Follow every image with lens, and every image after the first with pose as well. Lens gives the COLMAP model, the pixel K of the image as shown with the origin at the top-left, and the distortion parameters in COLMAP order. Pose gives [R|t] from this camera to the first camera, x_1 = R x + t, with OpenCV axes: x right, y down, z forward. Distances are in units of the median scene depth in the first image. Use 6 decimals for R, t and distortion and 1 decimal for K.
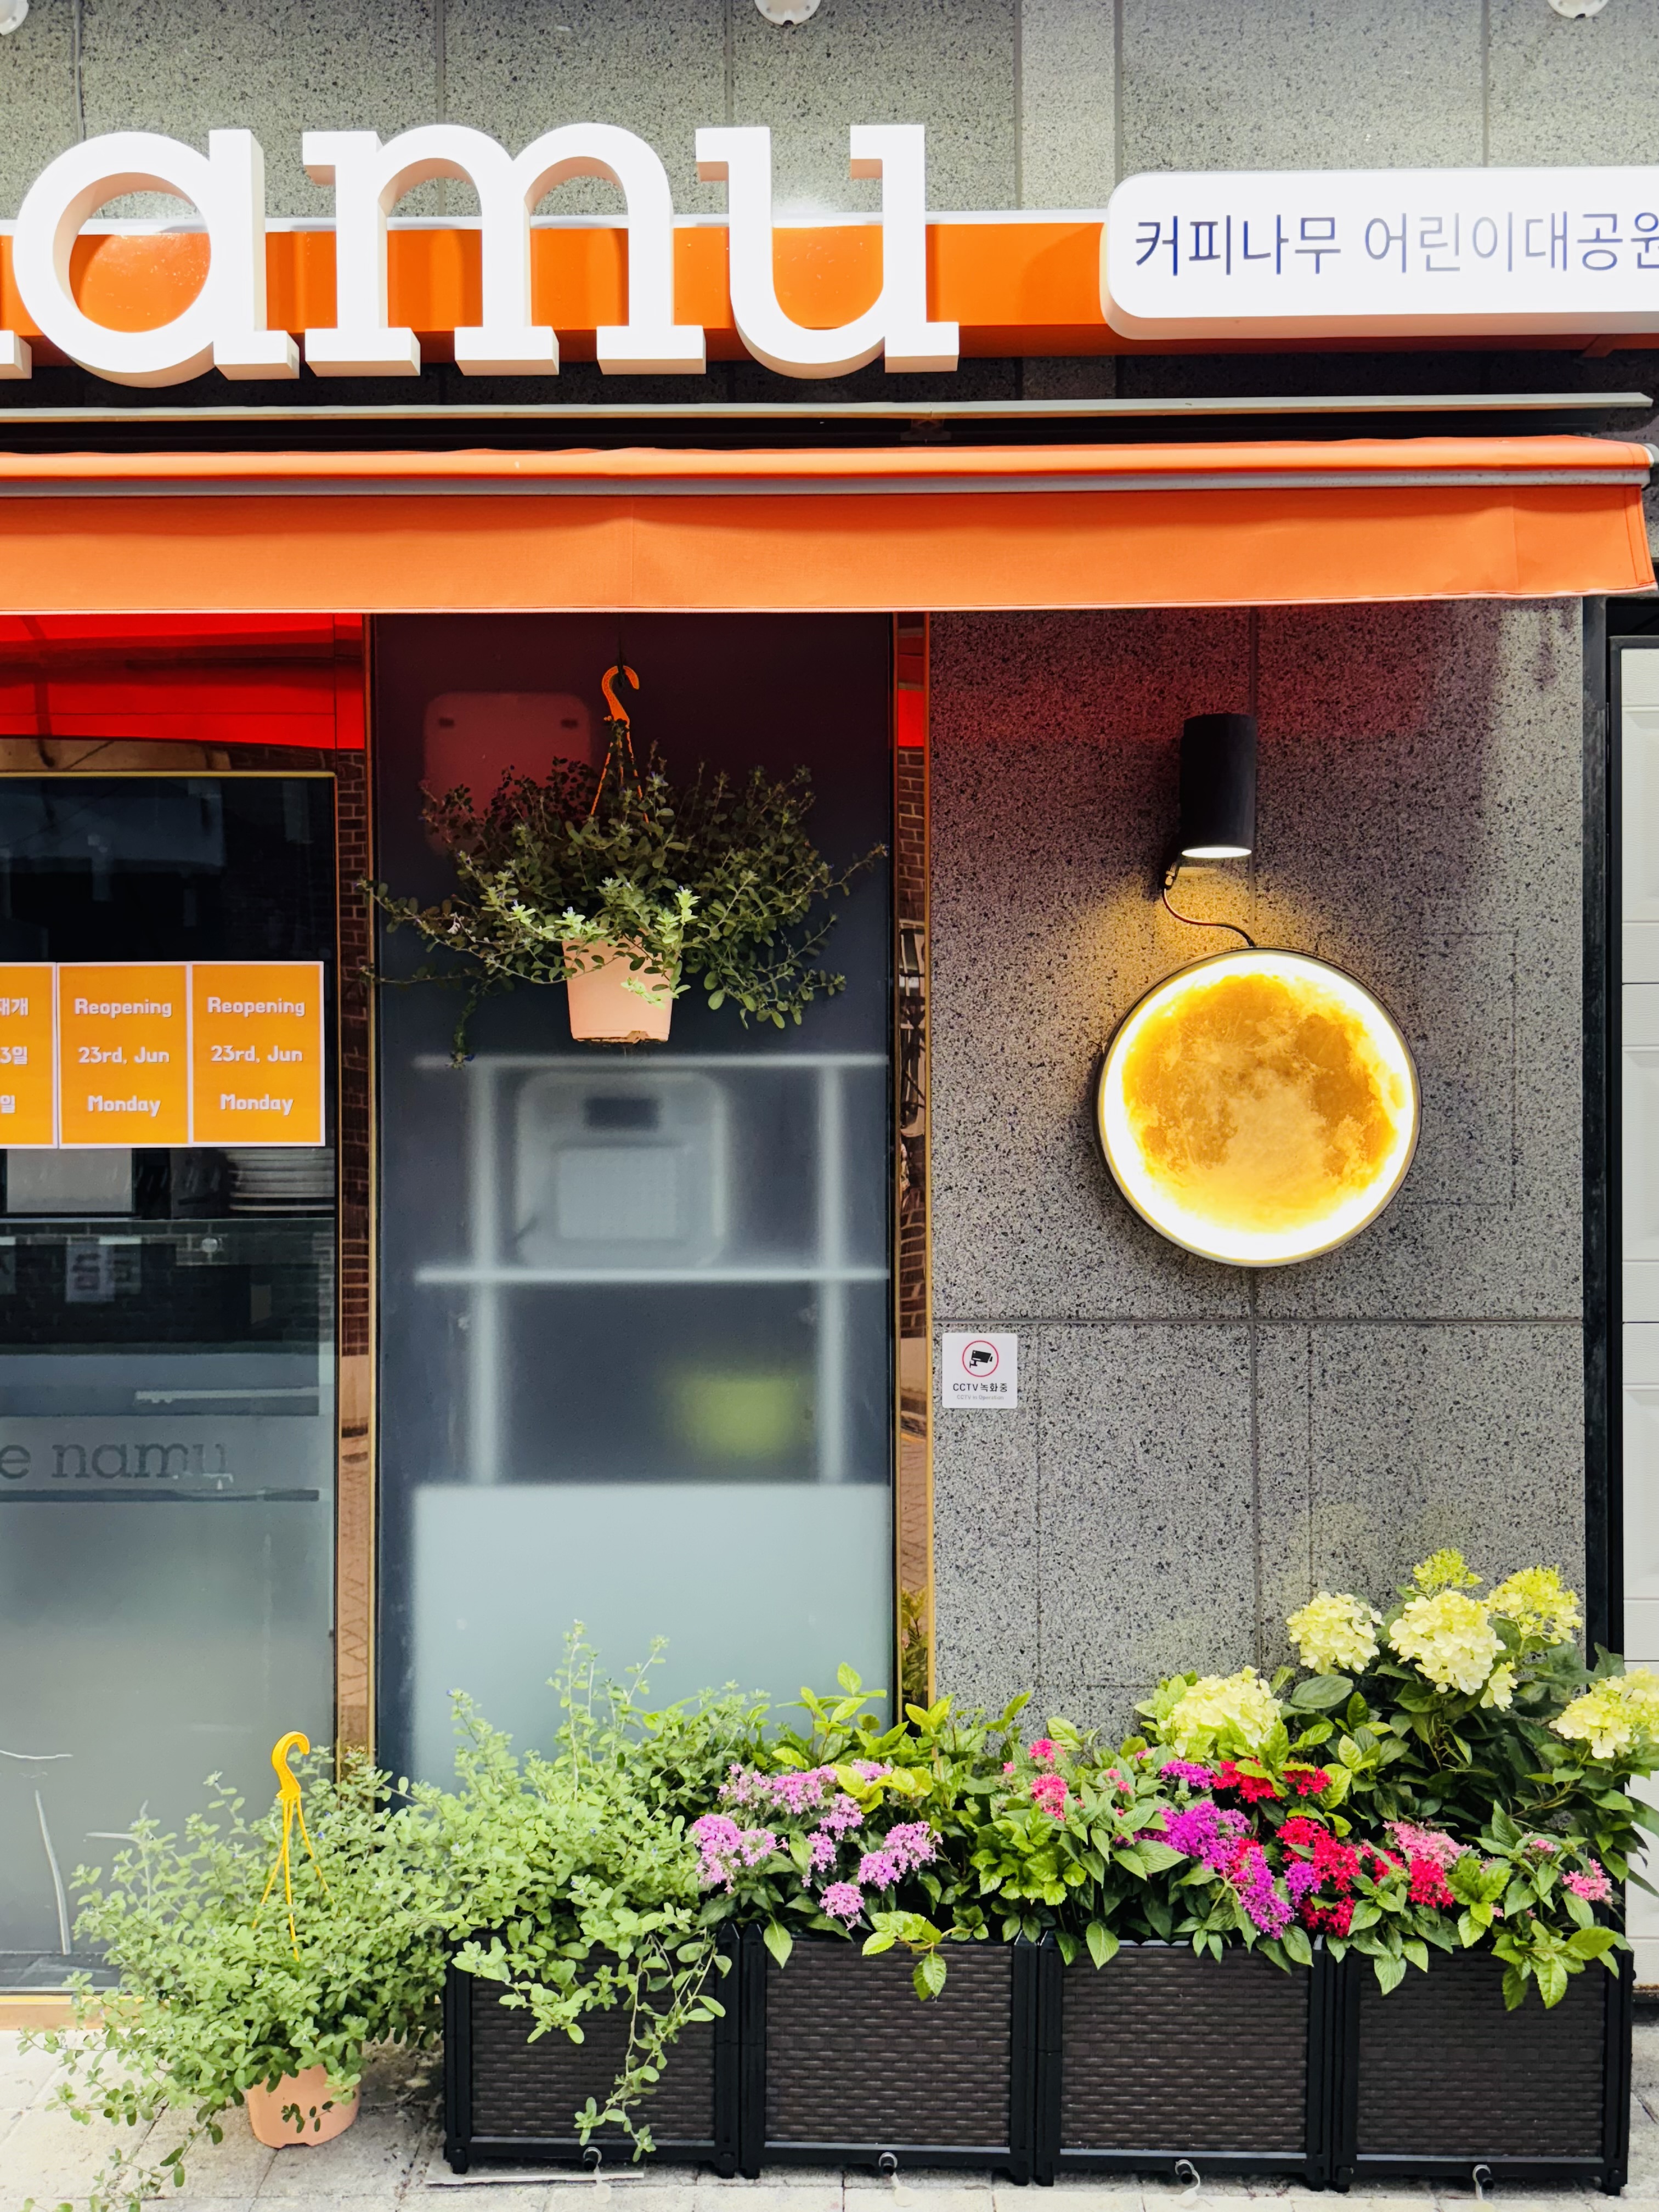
lens RADIAL K [[1763.4, 0, 829.5], [0, 1763.4, 1106.0], [0, 0, 1]] dist [0.128530, -0.209204]
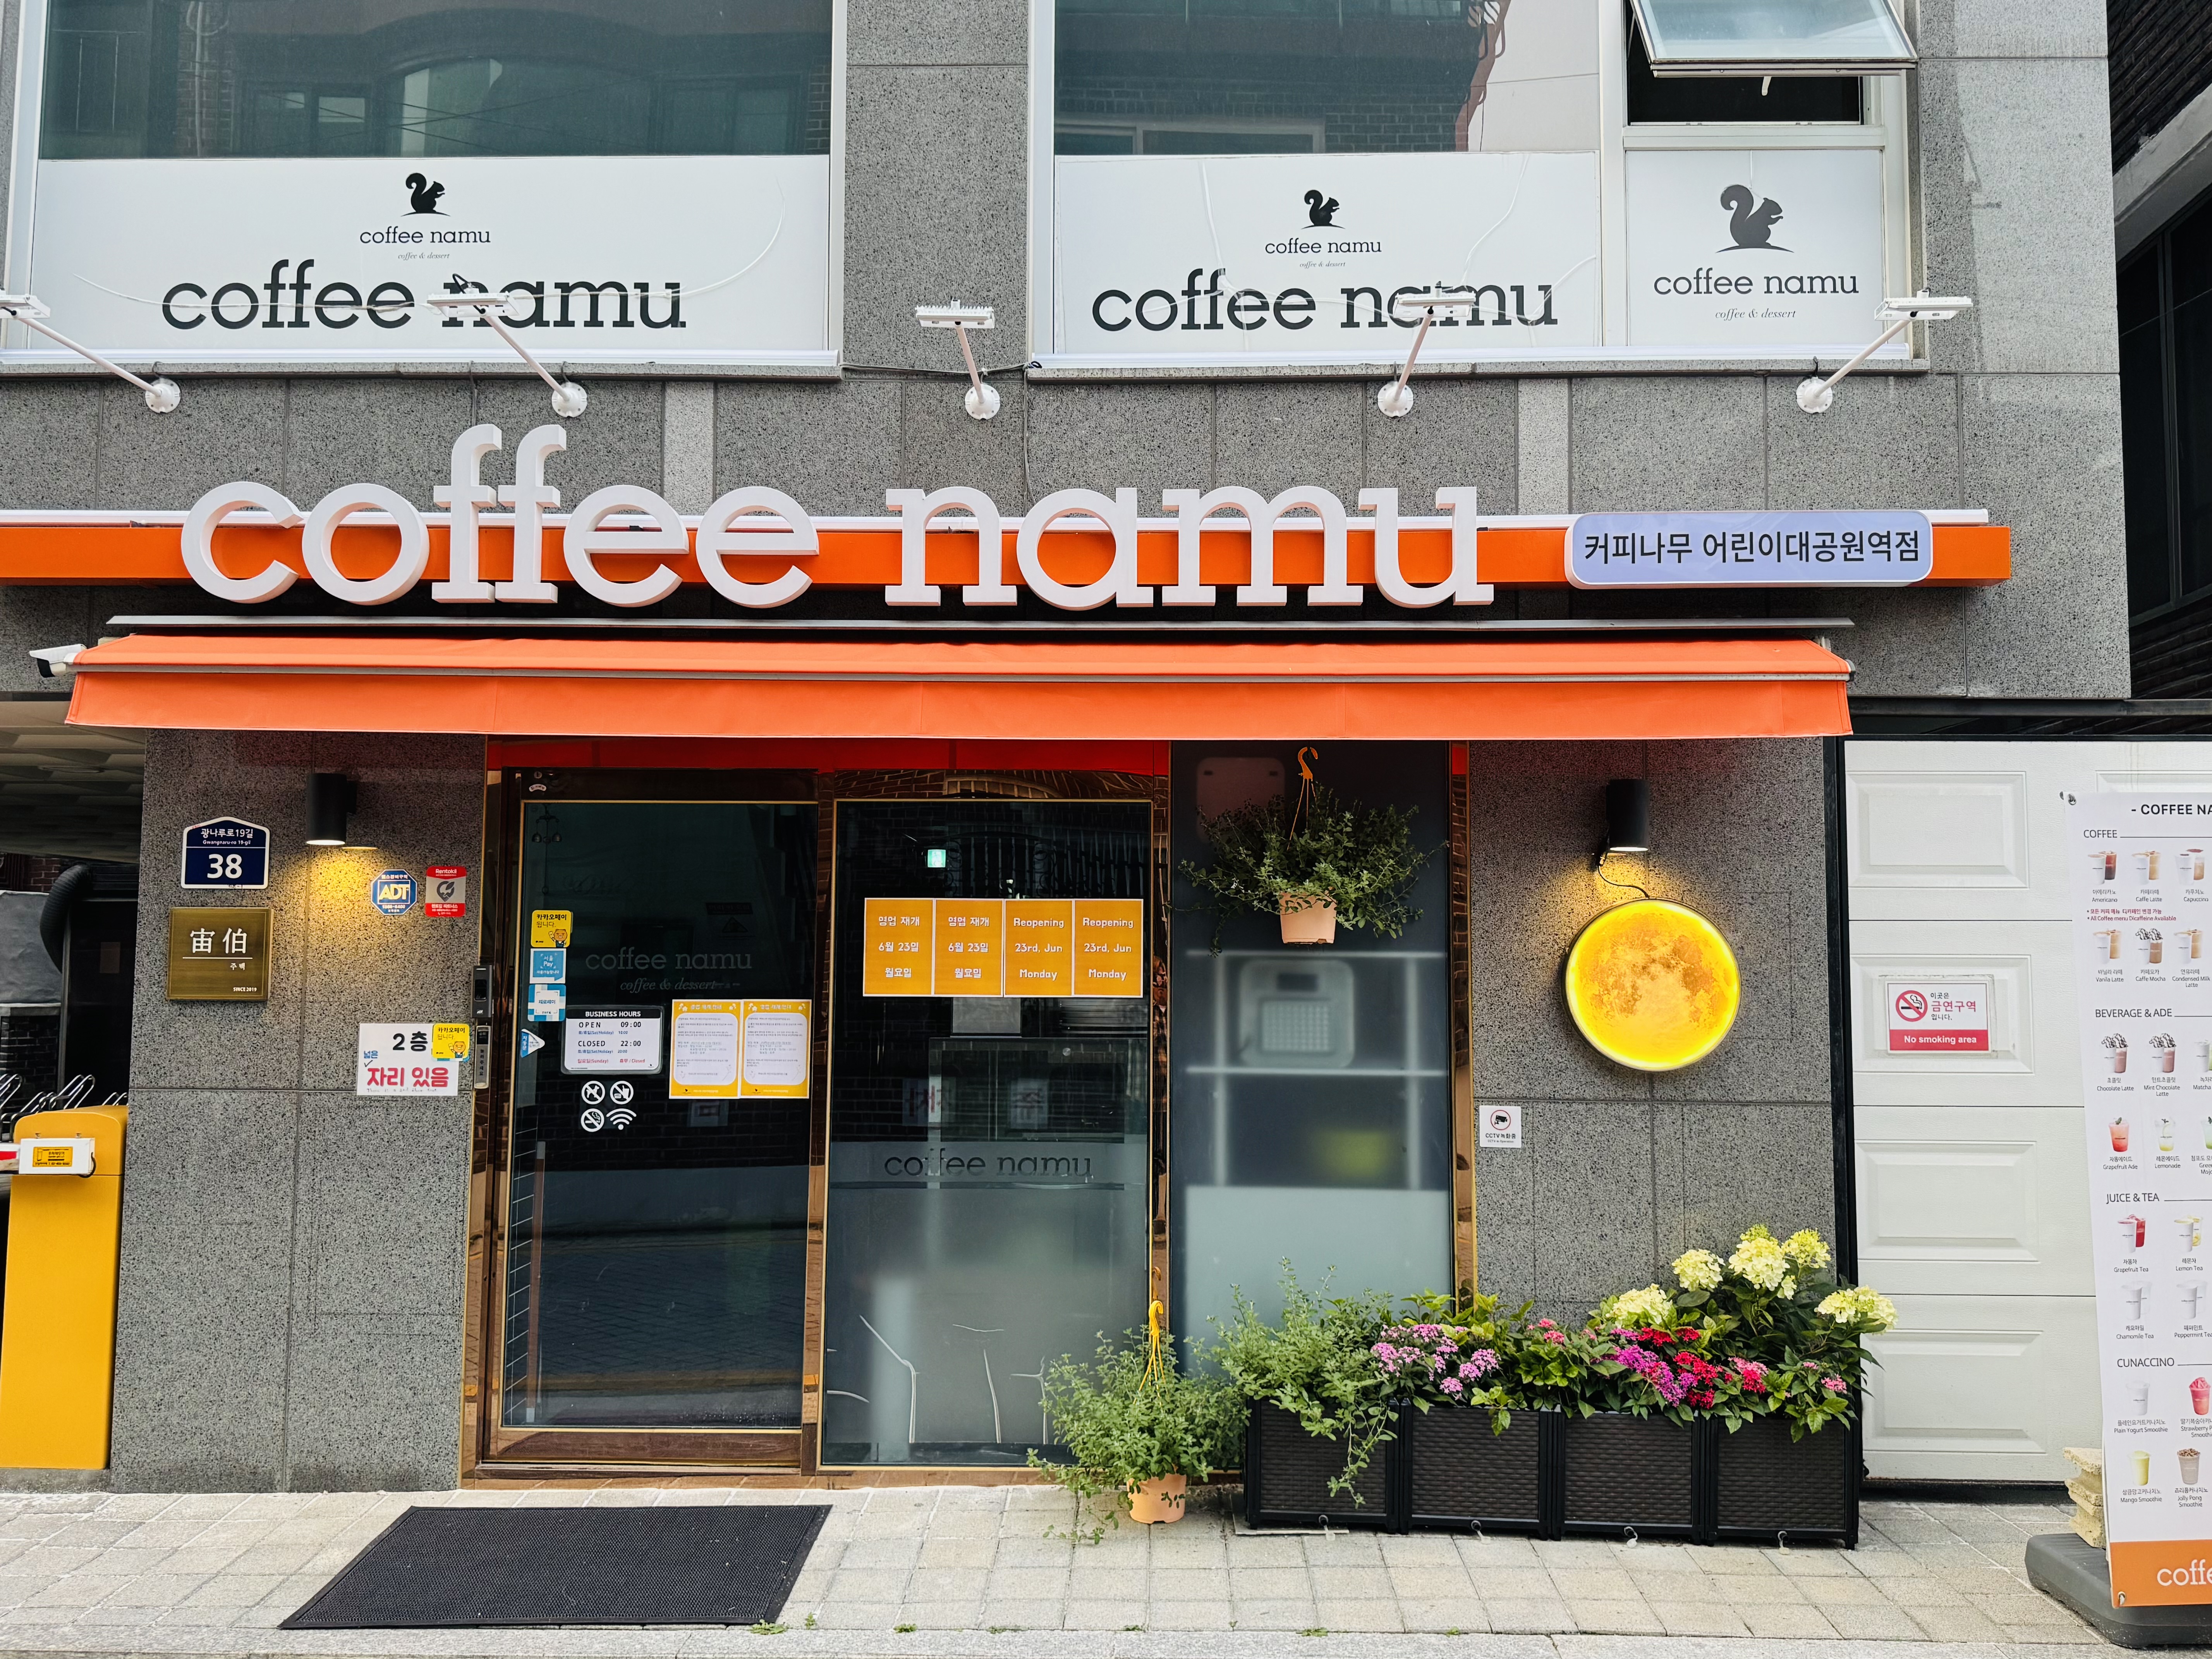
lens RADIAL K [[1763.4, 0, 1106.0], [0, 1763.4, 829.5], [0, 0, 1]] dist [0.128530, -0.209204]
pose [[0.999807, 0.010776, -0.016418, -0.304130], [-0.012033, 0.996842, -0.078488, -0.007905], [0.015520, 0.078671, 0.996780, -0.887999]]
